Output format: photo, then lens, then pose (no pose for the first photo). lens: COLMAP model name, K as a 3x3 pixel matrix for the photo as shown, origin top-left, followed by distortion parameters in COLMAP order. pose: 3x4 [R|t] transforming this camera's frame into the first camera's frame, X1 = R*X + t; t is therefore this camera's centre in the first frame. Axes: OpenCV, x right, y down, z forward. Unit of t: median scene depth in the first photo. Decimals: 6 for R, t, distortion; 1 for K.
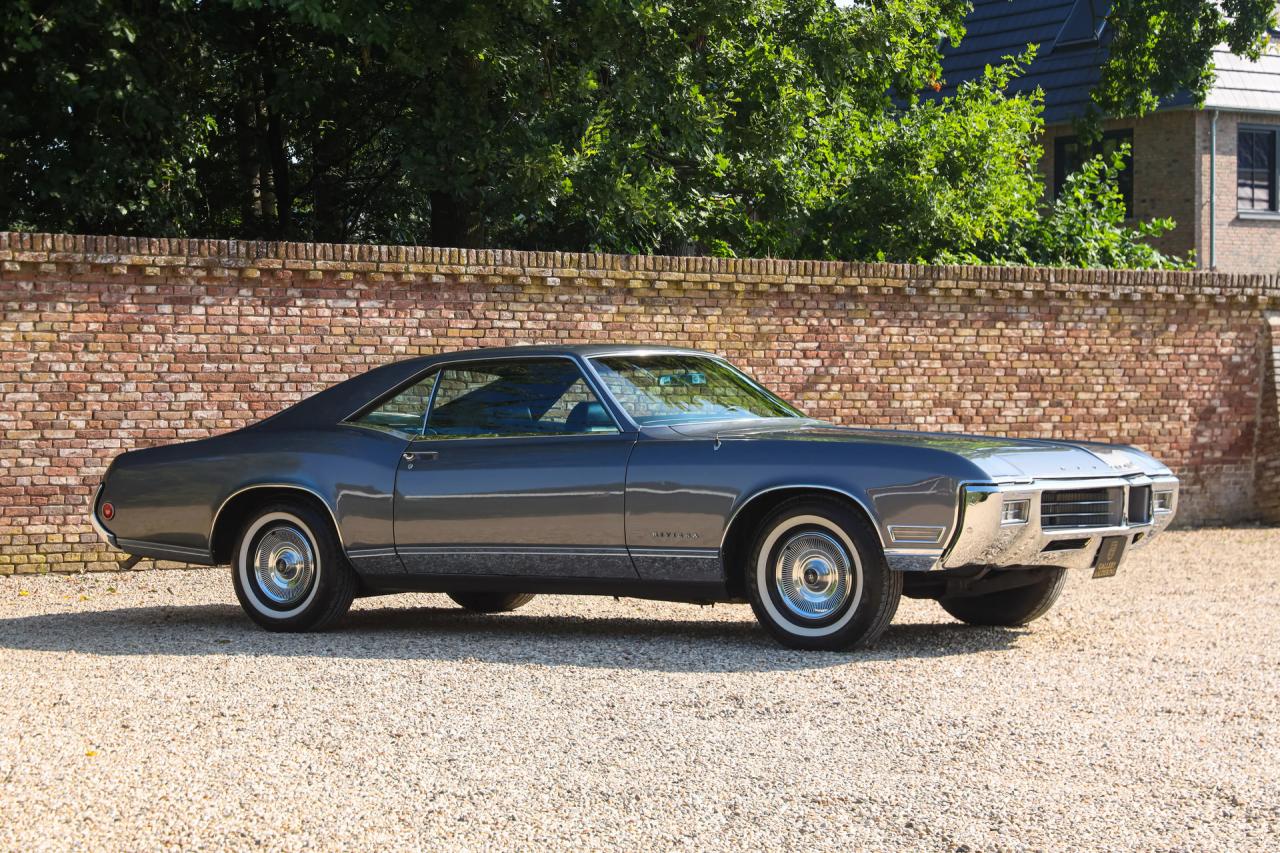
lens RADIAL K [[2772.8, 0, 640.0], [0, 2772.8, 426.5], [0, 0, 1]] dist [0.130067, 0.212605]
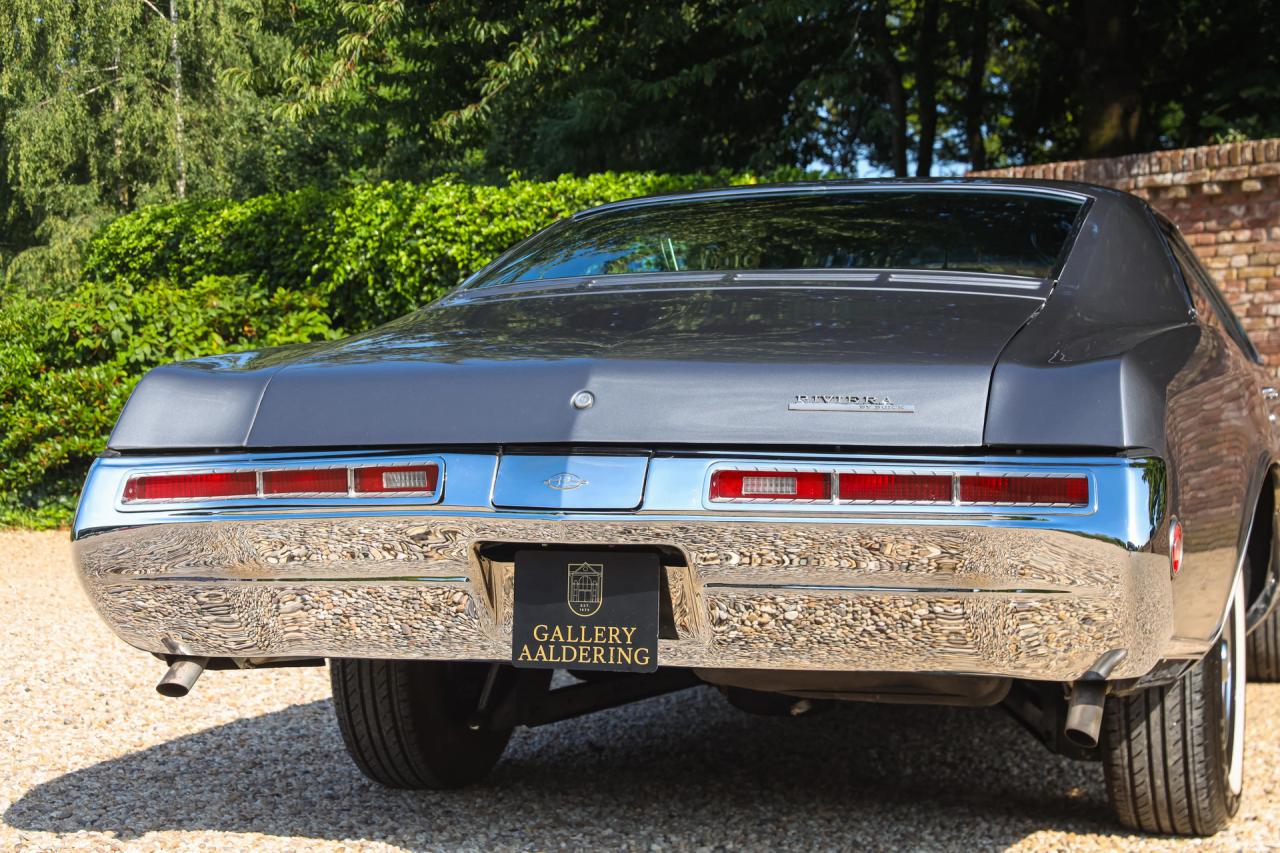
lens RADIAL K [[2308.5, 0, 640.0], [0, 2308.5, 426.5], [0, 0, 1]] dist [0.056184, 0.171800]
pose [[0.098560, 0.008671, -0.995093, 0.382640], [-0.000985, 0.999962, 0.008616, 0.005433], [0.995131, 0.000131, 0.098565, 0.684458]]
